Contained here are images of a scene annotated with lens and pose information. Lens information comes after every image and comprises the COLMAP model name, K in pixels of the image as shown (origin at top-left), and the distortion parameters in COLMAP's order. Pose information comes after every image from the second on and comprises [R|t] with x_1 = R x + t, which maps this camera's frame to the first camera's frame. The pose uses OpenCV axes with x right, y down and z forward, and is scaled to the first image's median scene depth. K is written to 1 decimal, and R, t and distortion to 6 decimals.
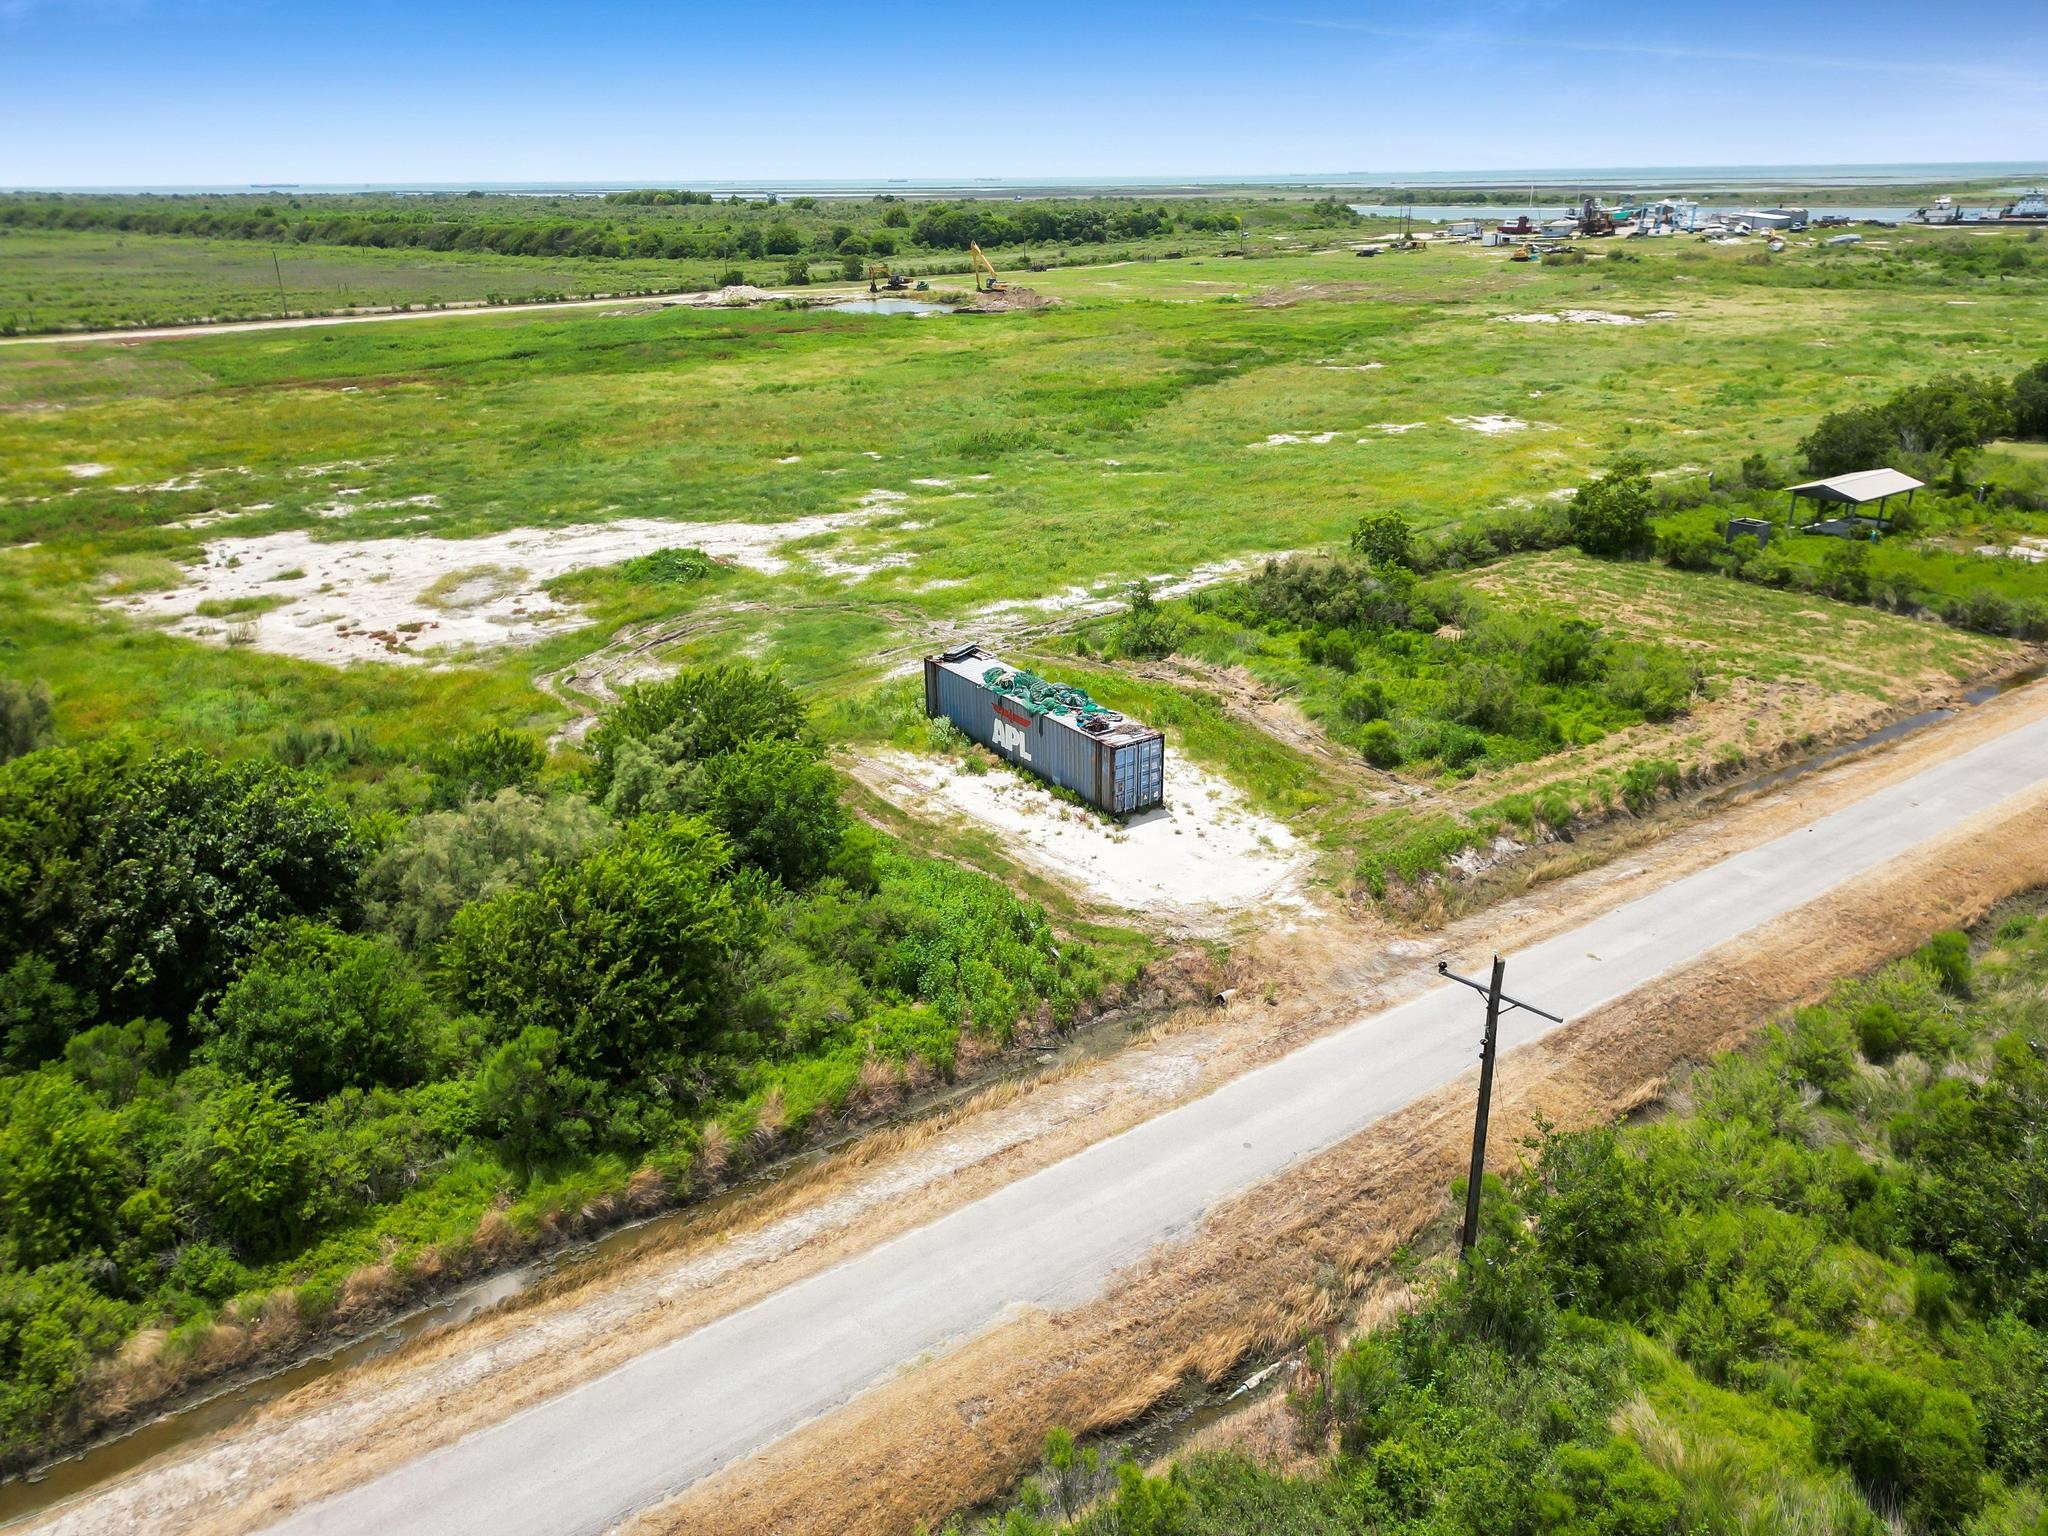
lens RADIAL K [[1455.7, 0, 1022.7], [0, 1455.7, 776.7], [0, 0, 1]] dist [0.082209, -0.072005]
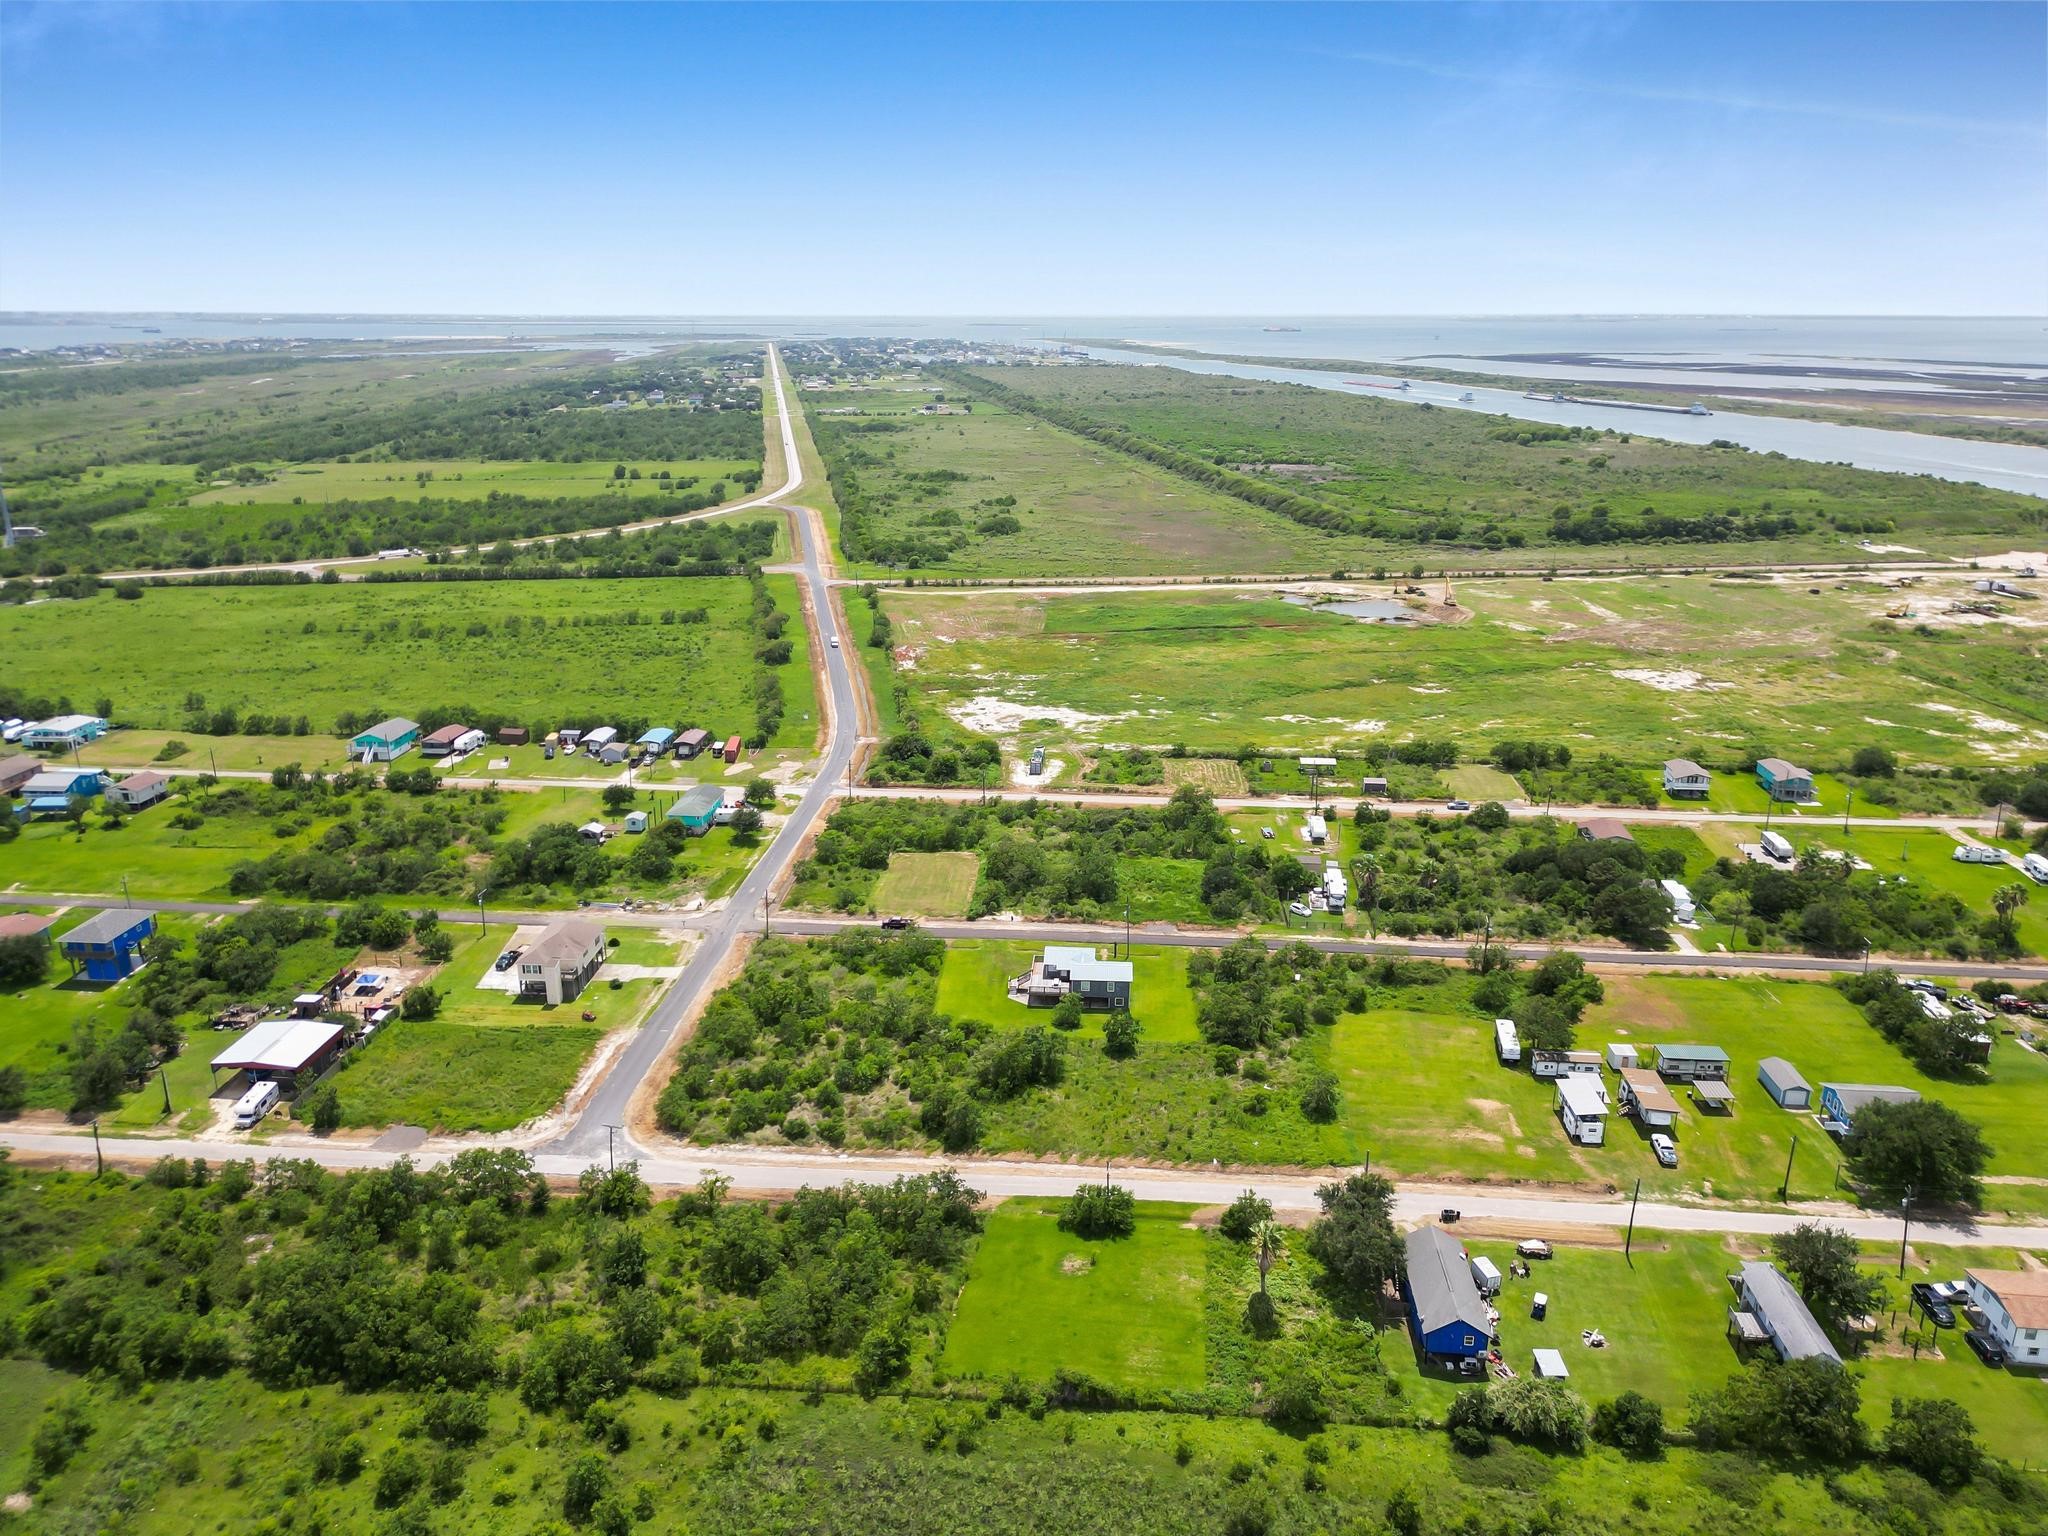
lens RADIAL K [[1418.4, 0, 1013.6], [0, 1418.4, 760.9], [0, 0, 1]] dist [0.073309, -0.068747]
pose [[0.776286, 0.204371, -0.596332, 3.611522], [-0.250859, 0.968010, 0.005191, -0.041990], [0.578316, 0.145566, 0.802721, -3.963248]]
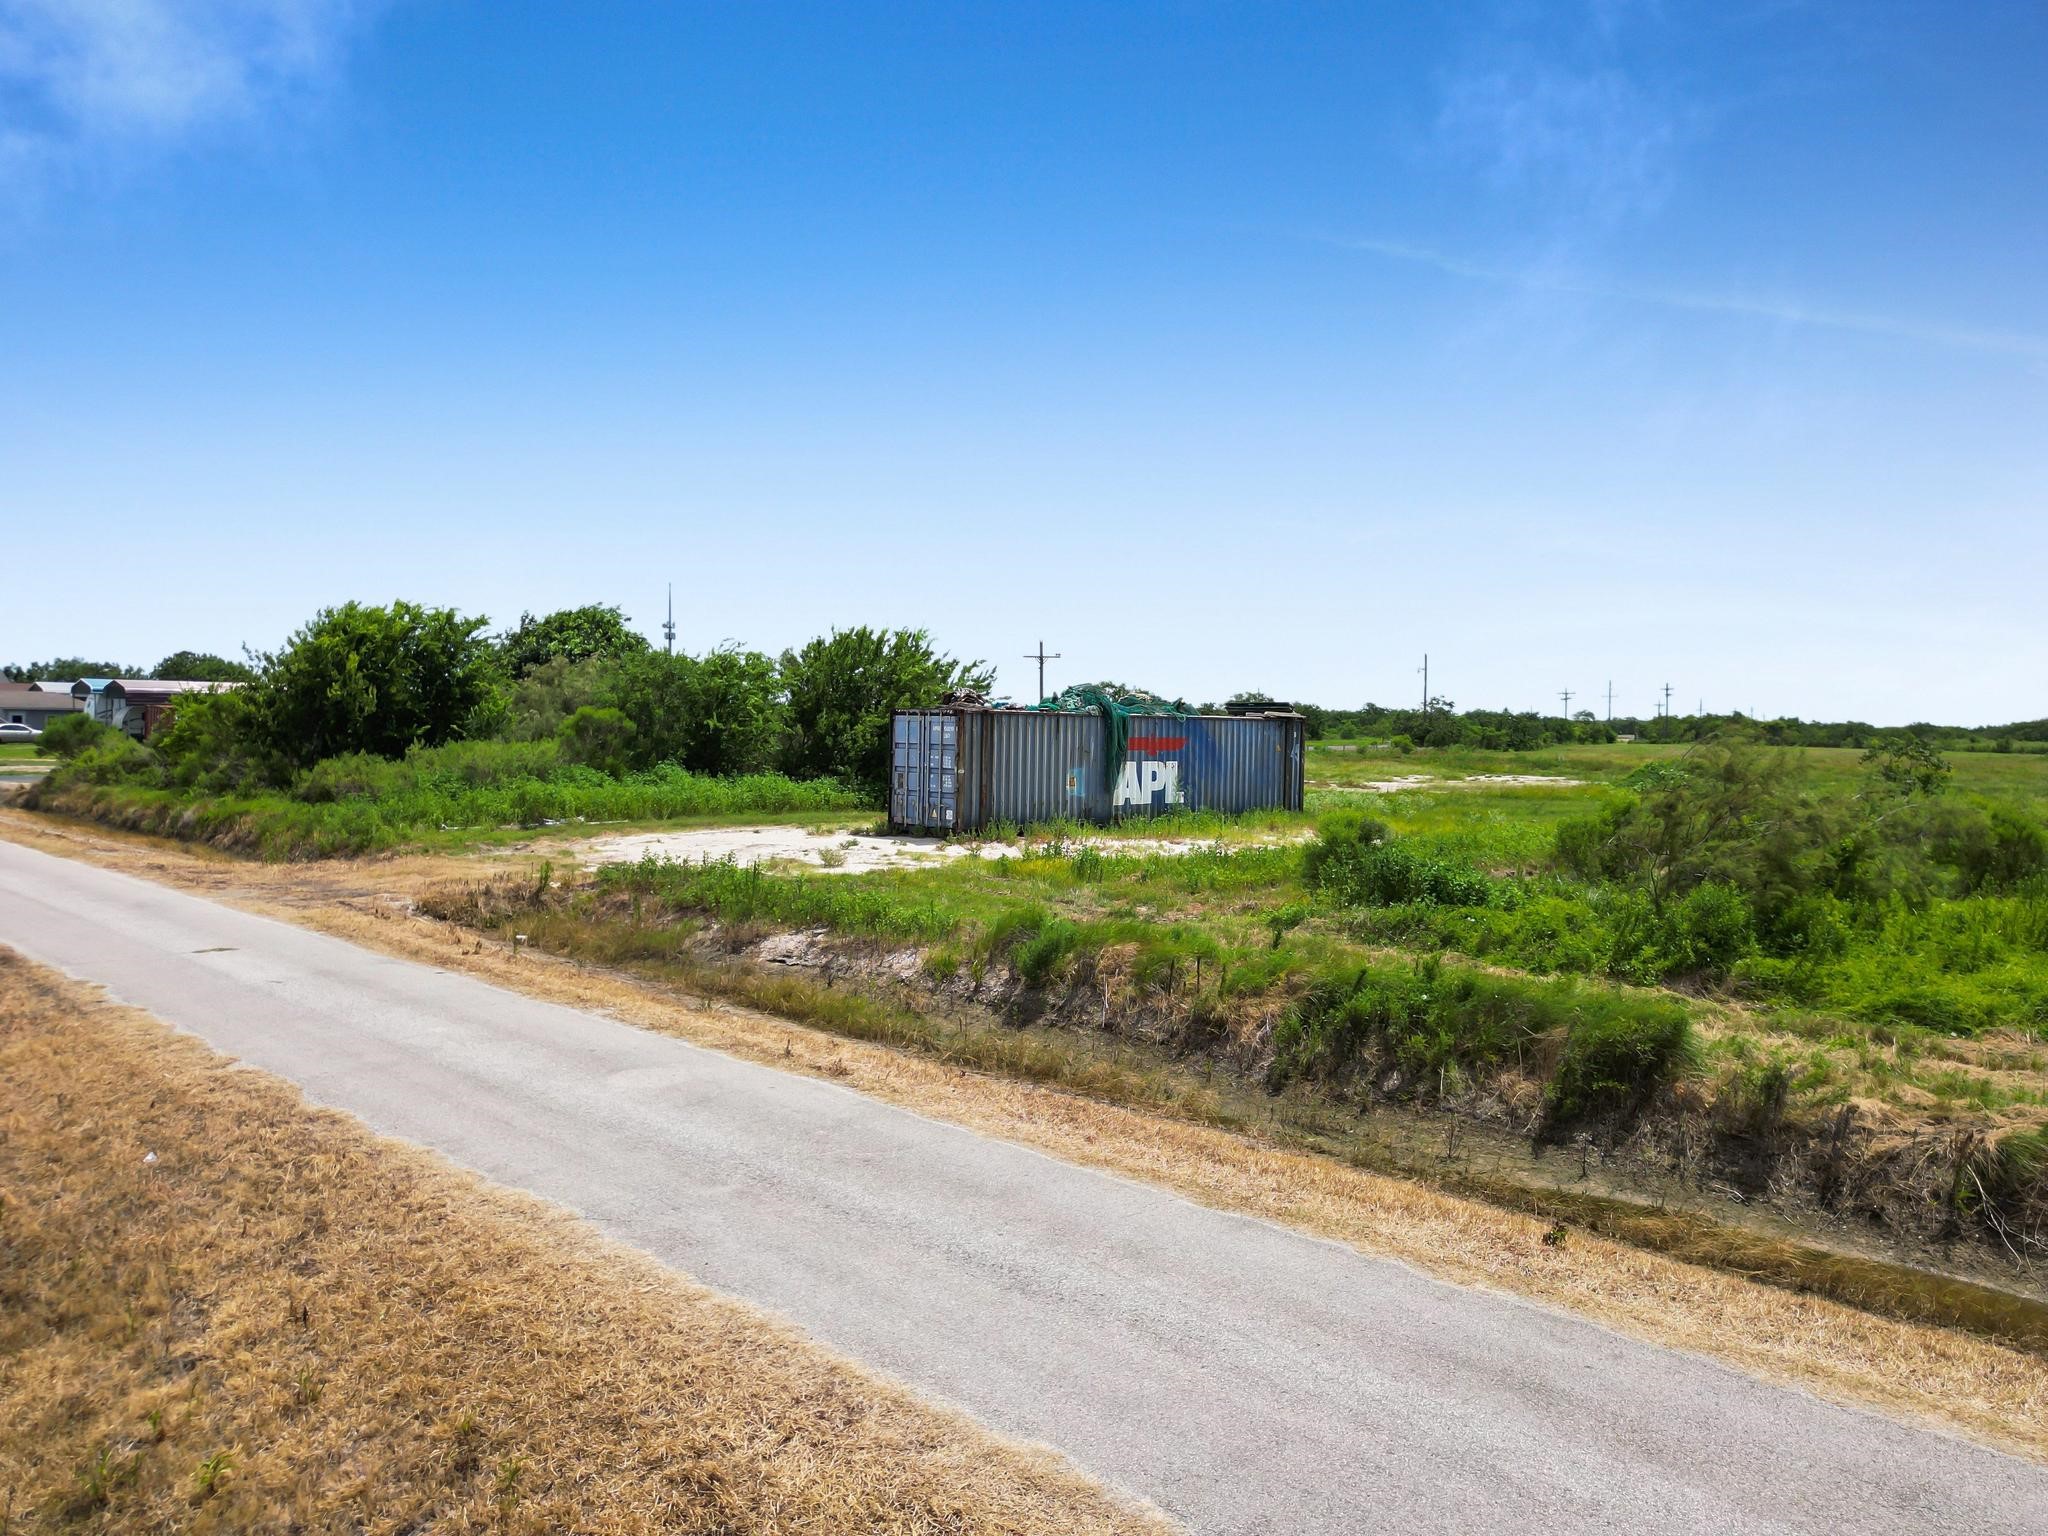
lens RADIAL K [[1423.5, 0, 1024.4], [0, 1423.5, 734.7], [0, 0, 1]] dist [0.025214, -0.028992]
pose [[0.181086, 0.017994, -0.983303, 0.660248], [-0.389231, 0.919506, -0.054854, 0.001174], [0.903165, 0.392665, 0.173514, 0.886640]]
